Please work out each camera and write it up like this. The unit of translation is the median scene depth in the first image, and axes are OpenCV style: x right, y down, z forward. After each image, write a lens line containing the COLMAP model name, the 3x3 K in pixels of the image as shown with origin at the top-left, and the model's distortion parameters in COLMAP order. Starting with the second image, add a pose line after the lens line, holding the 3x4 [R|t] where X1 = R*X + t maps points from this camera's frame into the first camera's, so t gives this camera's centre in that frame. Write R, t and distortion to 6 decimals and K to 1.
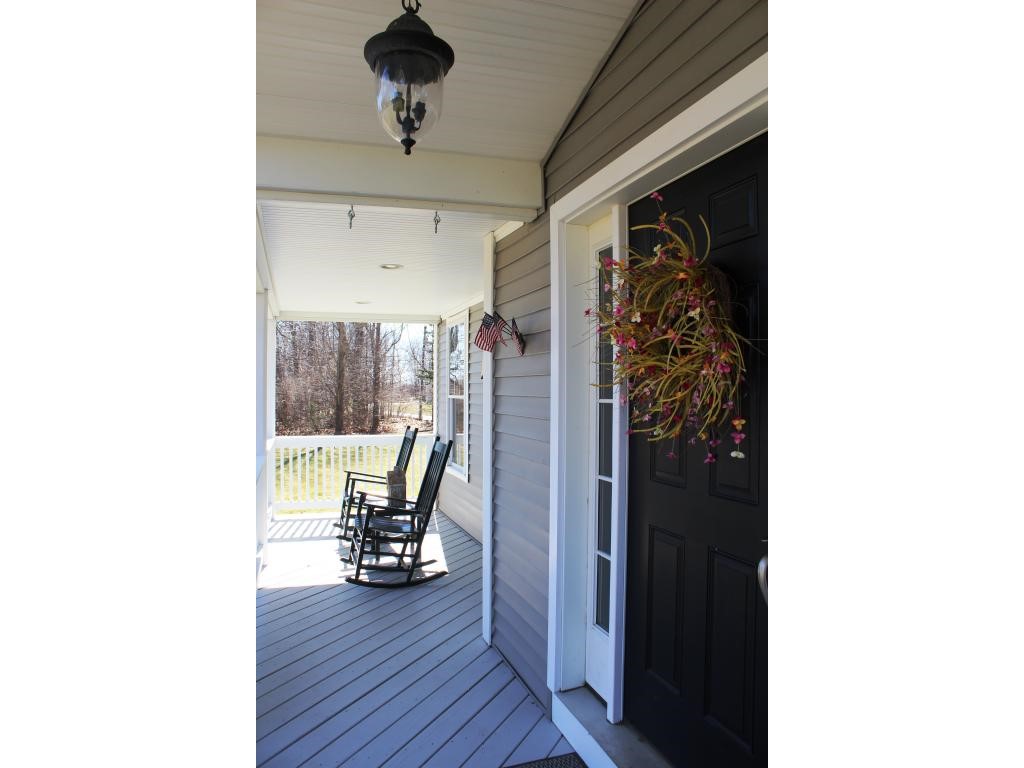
lens RADIAL K [[853.8, 0, 512.4], [0, 853.8, 386.6], [0, 0, 1]] dist [-0.068401, 0.023320]
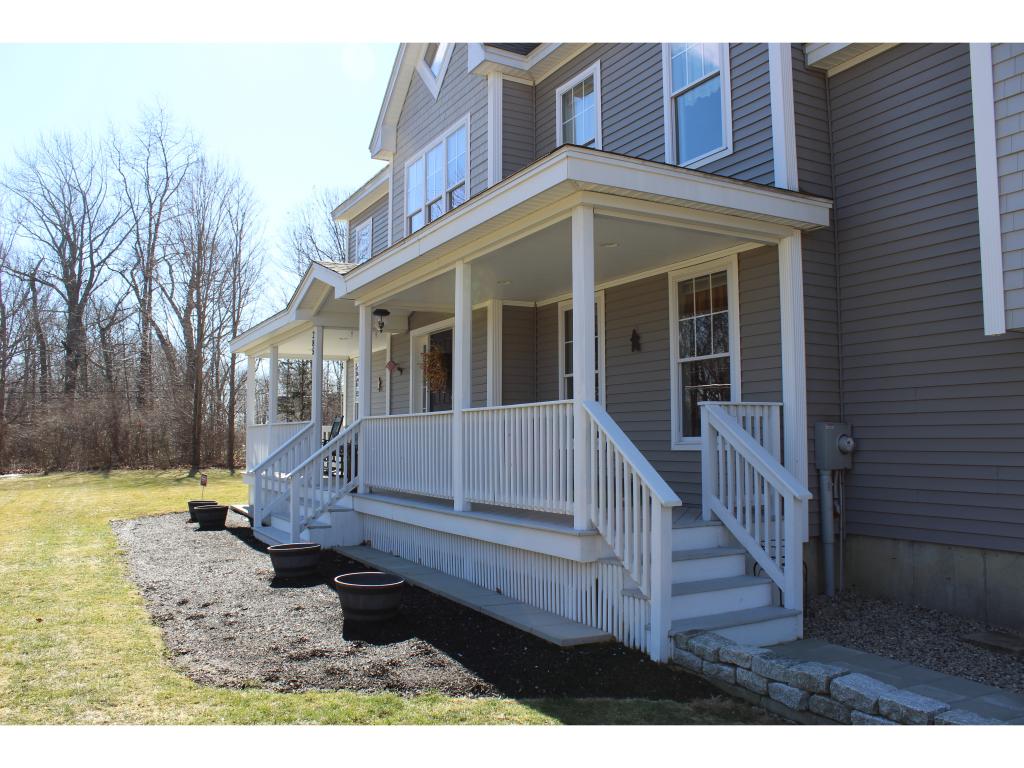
lens RADIAL K [[853.8, 0, 513.4], [0, 853.8, 380.9], [0, 0, 1]] dist [-0.068401, 0.023320]
pose [[0.986689, 0.001253, 0.162615, -0.105152], [0.006634, 0.998828, -0.047946, 0.160745], [-0.162485, 0.048386, 0.985524, -2.513926]]
